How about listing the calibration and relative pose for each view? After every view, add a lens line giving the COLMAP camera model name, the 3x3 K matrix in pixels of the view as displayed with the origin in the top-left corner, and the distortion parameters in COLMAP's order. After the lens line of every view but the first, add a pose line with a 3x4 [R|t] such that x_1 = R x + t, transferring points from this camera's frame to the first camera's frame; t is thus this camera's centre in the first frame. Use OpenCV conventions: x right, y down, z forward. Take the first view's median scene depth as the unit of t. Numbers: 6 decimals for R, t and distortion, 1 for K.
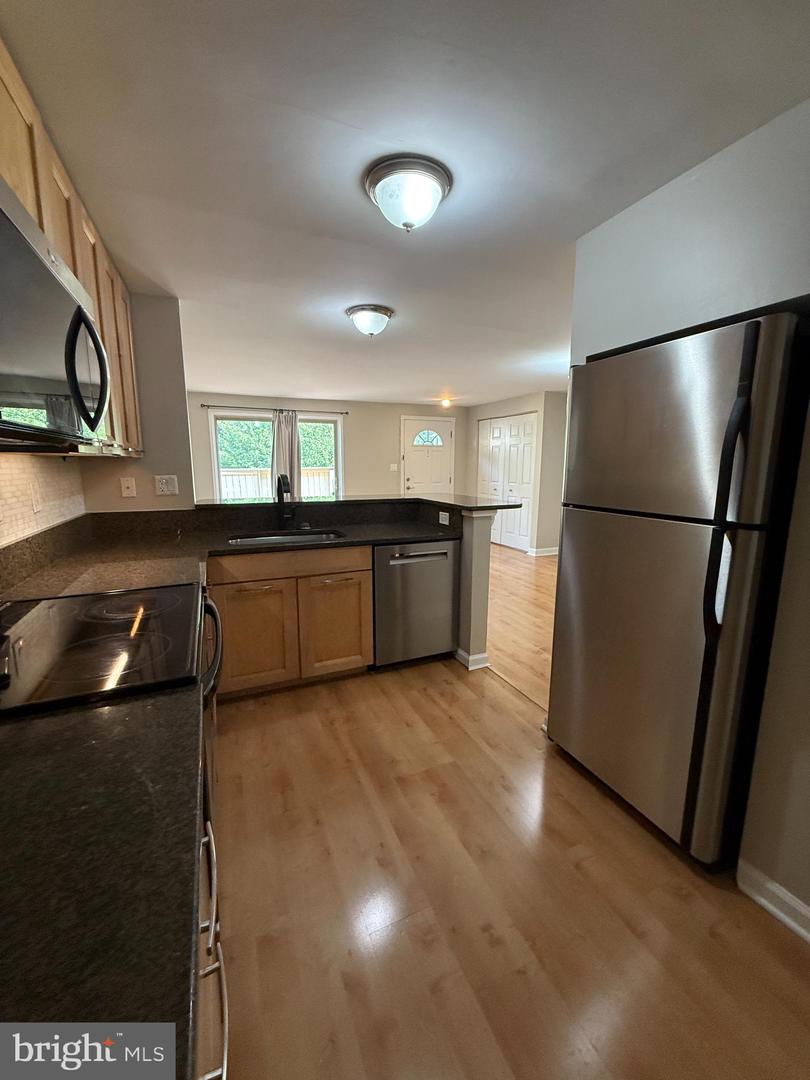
lens RADIAL K [[429.9, 0, 410.0], [0, 429.9, 536.2], [0, 0, 1]] dist [-0.001344, -0.000028]
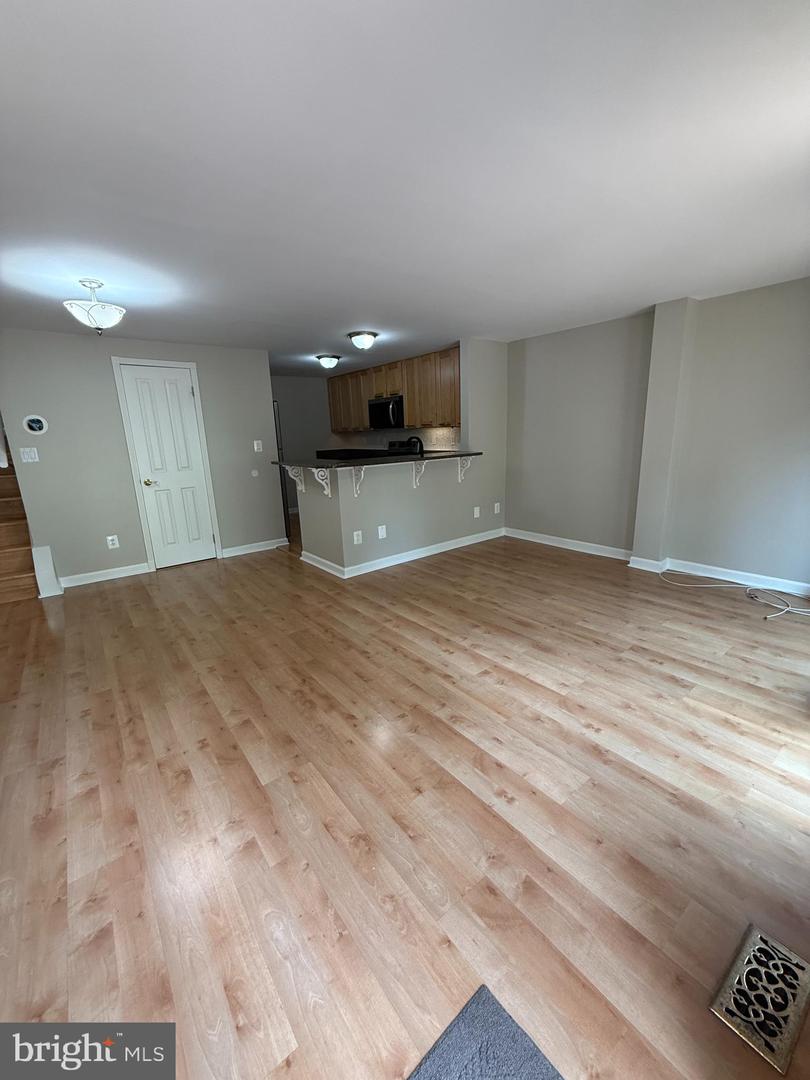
lens RADIAL K [[429.9, 0, 406.7], [0, 429.9, 532.5], [0, 0, 1]] dist [-0.001344, -0.000028]
pose [[-0.968684, 0.085539, -0.233096, 0.116957], [-0.009508, 0.925317, 0.379074, -0.300004], [0.248113, 0.369420, -0.895527, 1.784309]]
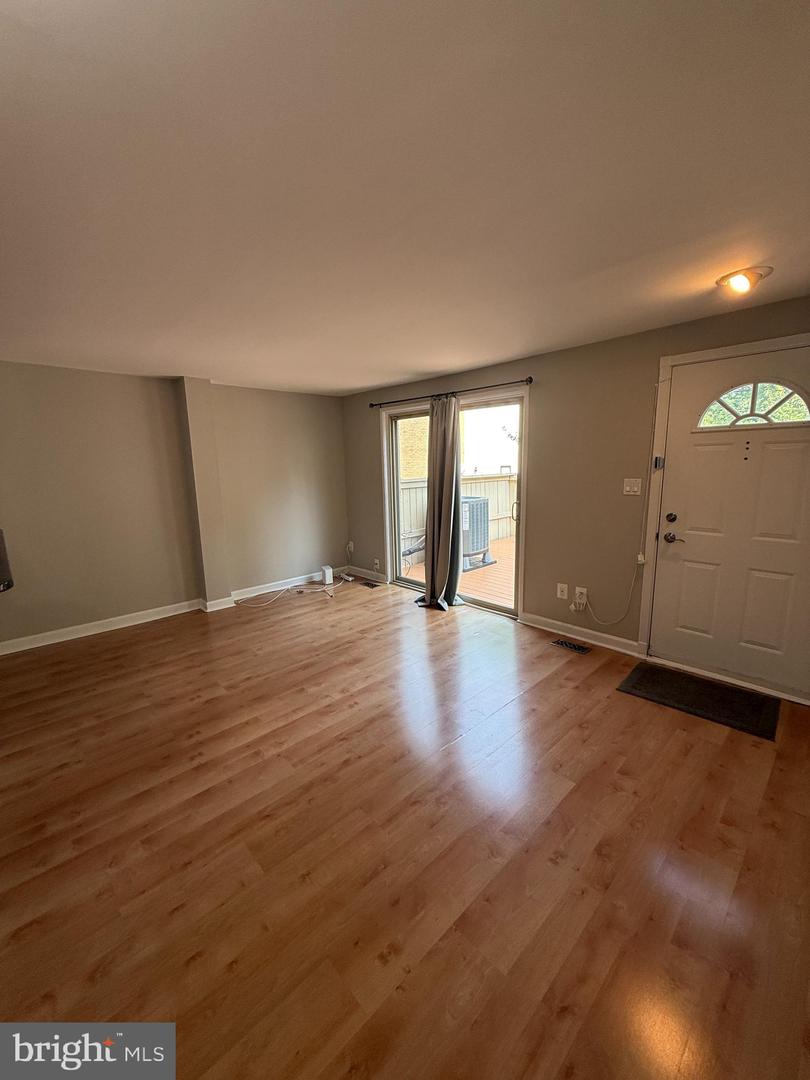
lens RADIAL K [[429.9, 0, 406.3], [0, 429.9, 540.0], [0, 0, 1]] dist [-0.001344, -0.000028]
pose [[0.333009, 0.163949, -0.928561, 0.508702], [-0.135991, 0.982823, 0.124759, -0.225867], [0.933066, 0.084730, 0.349584, 1.114346]]
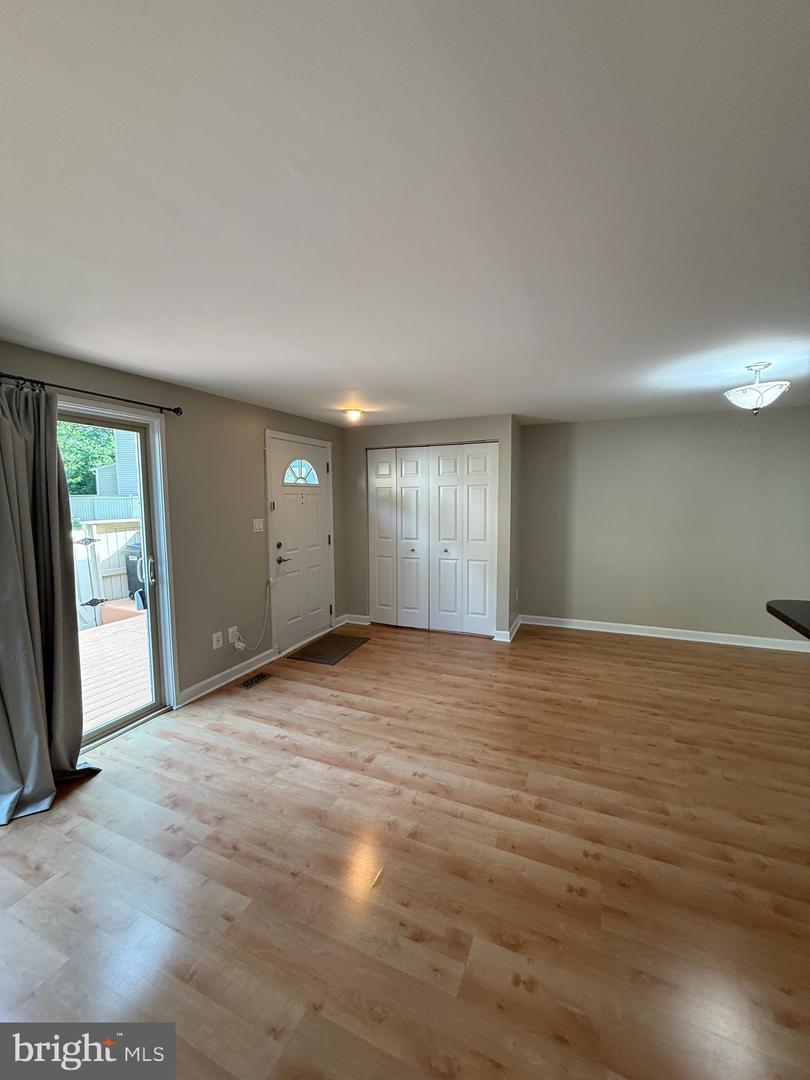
lens RADIAL K [[429.9, 0, 408.1], [0, 429.9, 540.2], [0, 0, 1]] dist [-0.001344, -0.000028]
pose [[0.736403, -0.072144, 0.672686, -0.447688], [0.121798, 0.992190, -0.026924, -0.182604], [-0.665489, 0.101759, 0.739438, 0.848051]]
